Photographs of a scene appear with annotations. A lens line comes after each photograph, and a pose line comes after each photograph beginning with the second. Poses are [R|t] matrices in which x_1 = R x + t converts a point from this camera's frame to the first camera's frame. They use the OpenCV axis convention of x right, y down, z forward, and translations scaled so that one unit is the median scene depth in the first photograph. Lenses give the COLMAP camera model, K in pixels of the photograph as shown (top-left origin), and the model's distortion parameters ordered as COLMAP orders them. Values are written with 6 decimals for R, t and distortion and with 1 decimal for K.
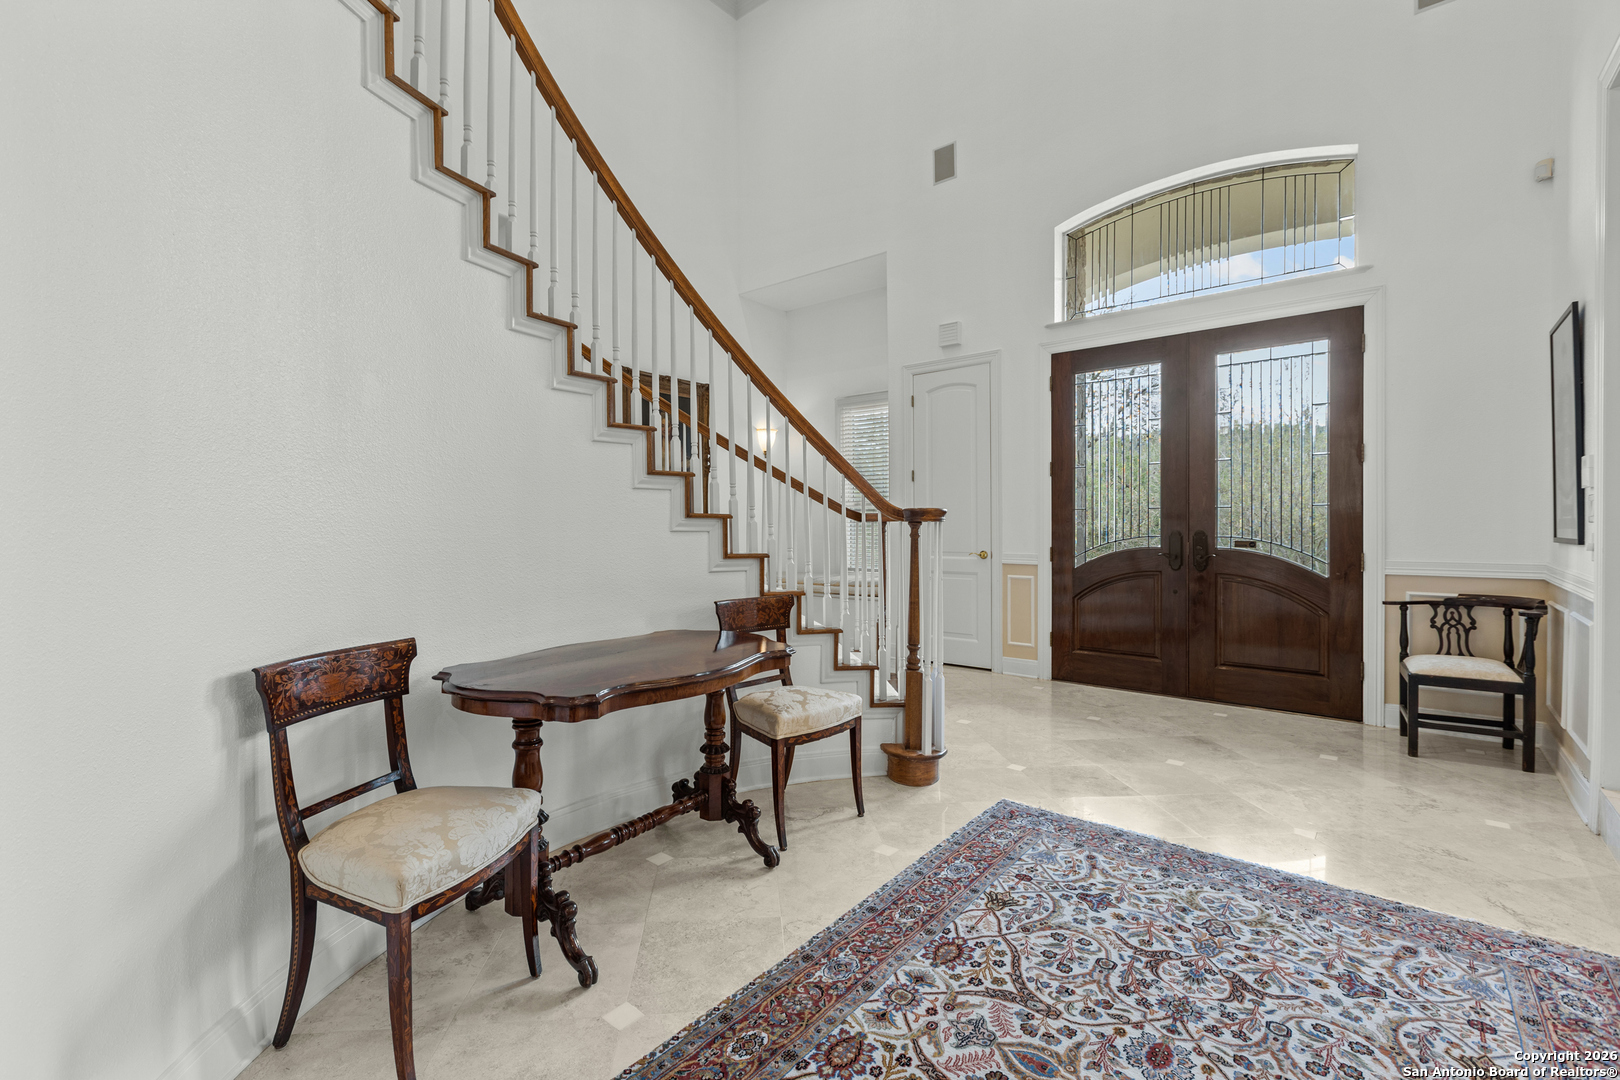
lens RADIAL K [[723.5, 0, 808.2], [0, 723.5, 529.0], [0, 0, 1]] dist [0.000209, -0.000686]
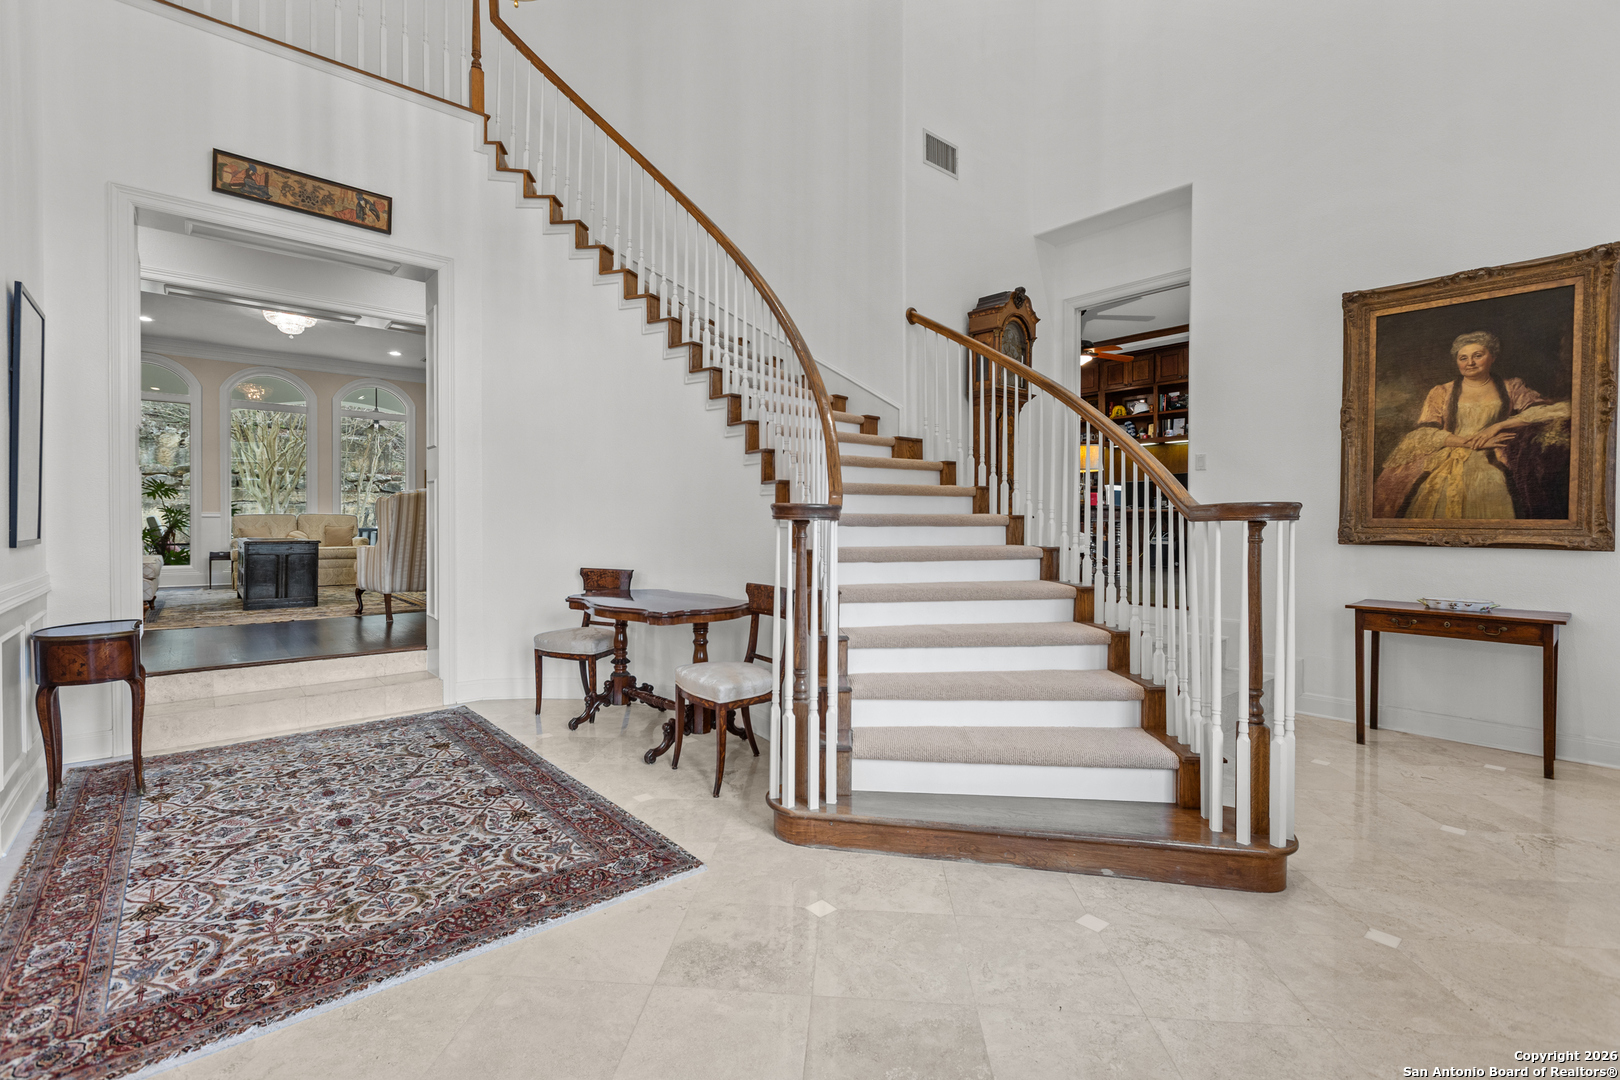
lens RADIAL K [[723.5, 0, 808.4], [0, 723.5, 528.7], [0, 0, 1]] dist [0.000209, -0.000686]
pose [[-0.176606, 0.013255, -0.984192, 1.622171], [-0.012843, 0.999793, 0.015770, -0.030653], [0.984198, 0.015425, -0.176399, 1.940064]]
